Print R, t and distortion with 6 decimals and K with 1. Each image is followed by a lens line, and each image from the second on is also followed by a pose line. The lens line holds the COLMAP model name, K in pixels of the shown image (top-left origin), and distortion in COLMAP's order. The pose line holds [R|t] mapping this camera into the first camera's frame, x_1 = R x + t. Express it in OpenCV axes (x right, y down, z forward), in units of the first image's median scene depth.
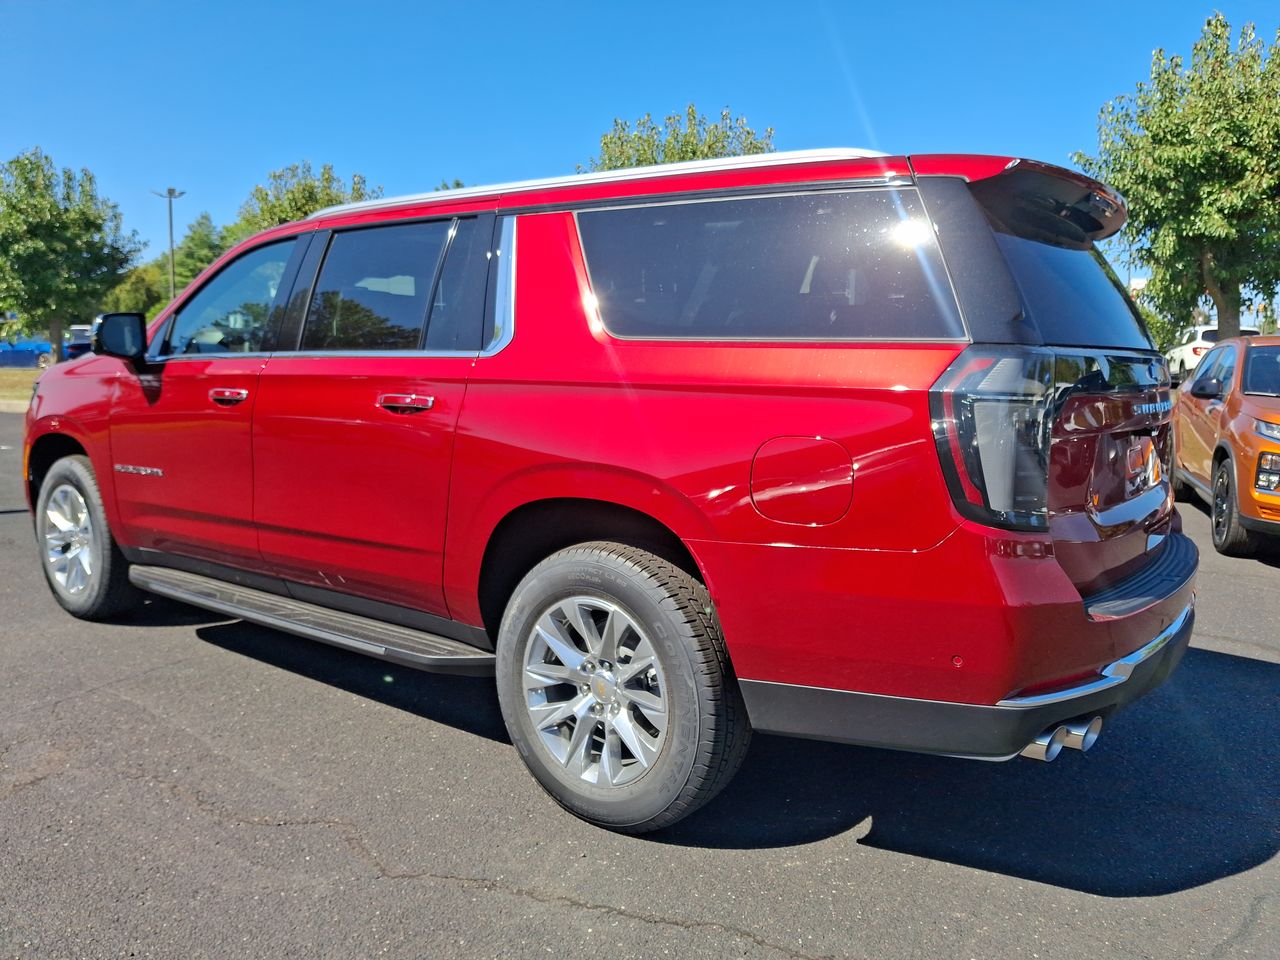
lens RADIAL K [[1025.1, 0, 644.1], [0, 1025.1, 475.3], [0, 0, 1]] dist [0.015361, -0.040047]
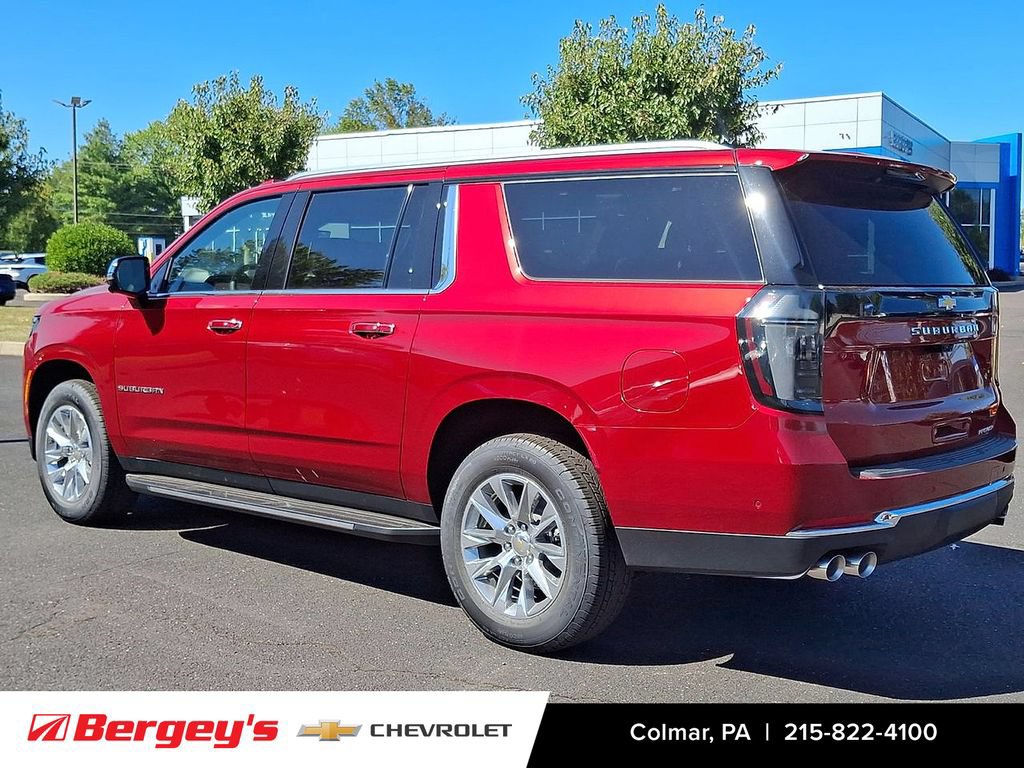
lens RADIAL K [[1300.4, 0, 507.4], [0, 1300.4, 386.2], [0, 0, 1]] dist [0.075588, 0.000000]
pose [[0.995718, 0.000630, -0.092442, 0.087205], [-0.004049, 0.999314, -0.036805, 0.059119], [0.092356, 0.037021, 0.995038, -0.603410]]
